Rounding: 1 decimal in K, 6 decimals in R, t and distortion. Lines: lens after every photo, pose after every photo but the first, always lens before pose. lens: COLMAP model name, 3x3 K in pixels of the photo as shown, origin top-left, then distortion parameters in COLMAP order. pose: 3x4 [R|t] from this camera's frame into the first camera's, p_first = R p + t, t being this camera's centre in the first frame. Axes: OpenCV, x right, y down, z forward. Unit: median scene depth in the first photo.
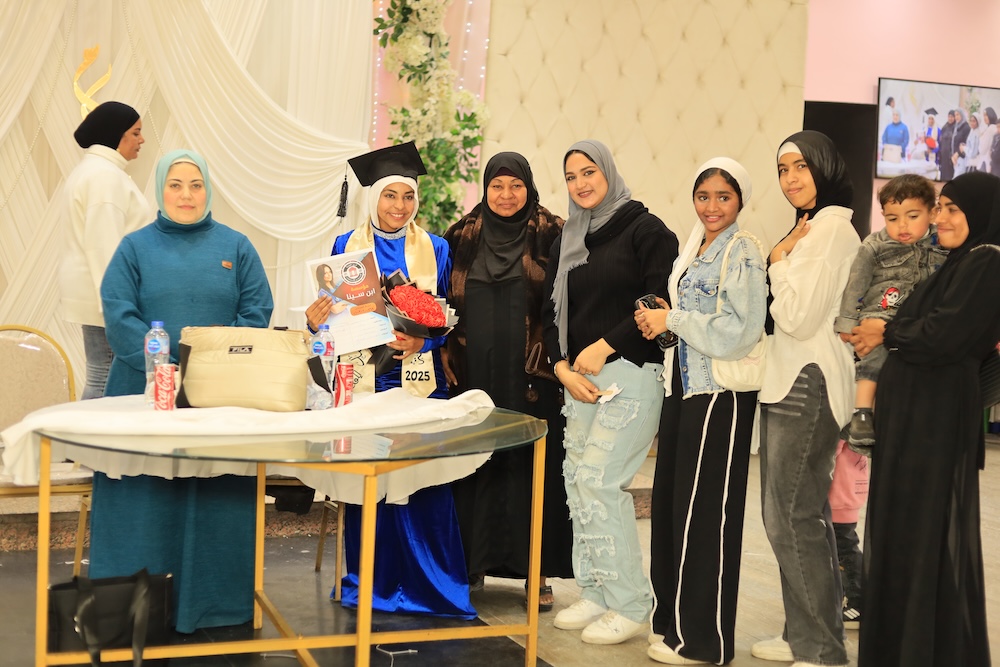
lens RADIAL K [[1359.4, 0, 509.6], [0, 1359.4, 331.1], [0, 0, 1]] dist [-0.008758, 0.000000]
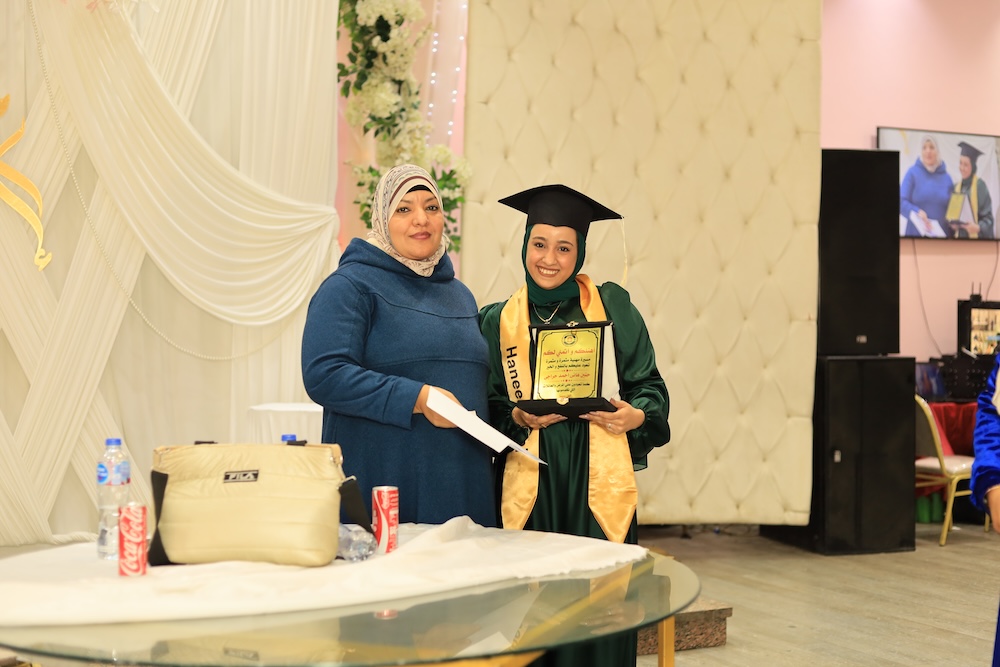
lens RADIAL K [[1359.4, 0, 498.2], [0, 1359.4, 341.3], [0, 0, 1]] dist [-0.008758, 0.000000]
pose [[0.997628, -0.035153, 0.059181, -0.052630], [0.038260, 0.997903, -0.052215, -0.006858], [-0.057221, 0.054356, 0.996881, 0.148789]]
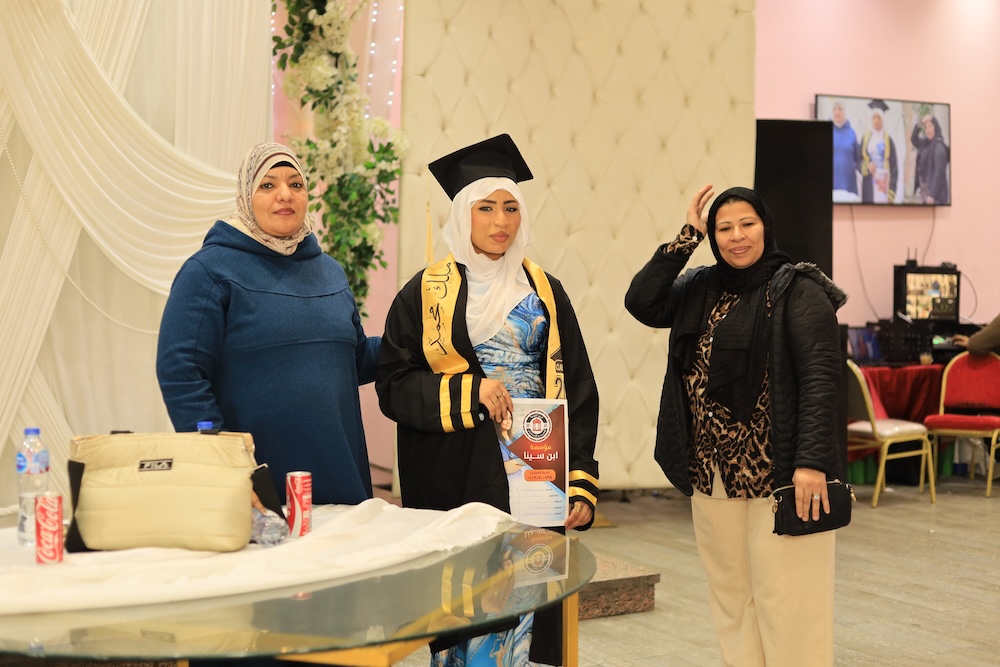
lens RADIAL K [[1359.4, 0, 495.8], [0, 1359.4, 337.0], [0, 0, 1]] dist [-0.008758, 0.000000]
pose [[0.995429, -0.042598, 0.085475, -0.038871], [0.044639, 0.998759, -0.022102, -0.014822], [-0.084428, 0.025817, 0.996095, 0.135288]]
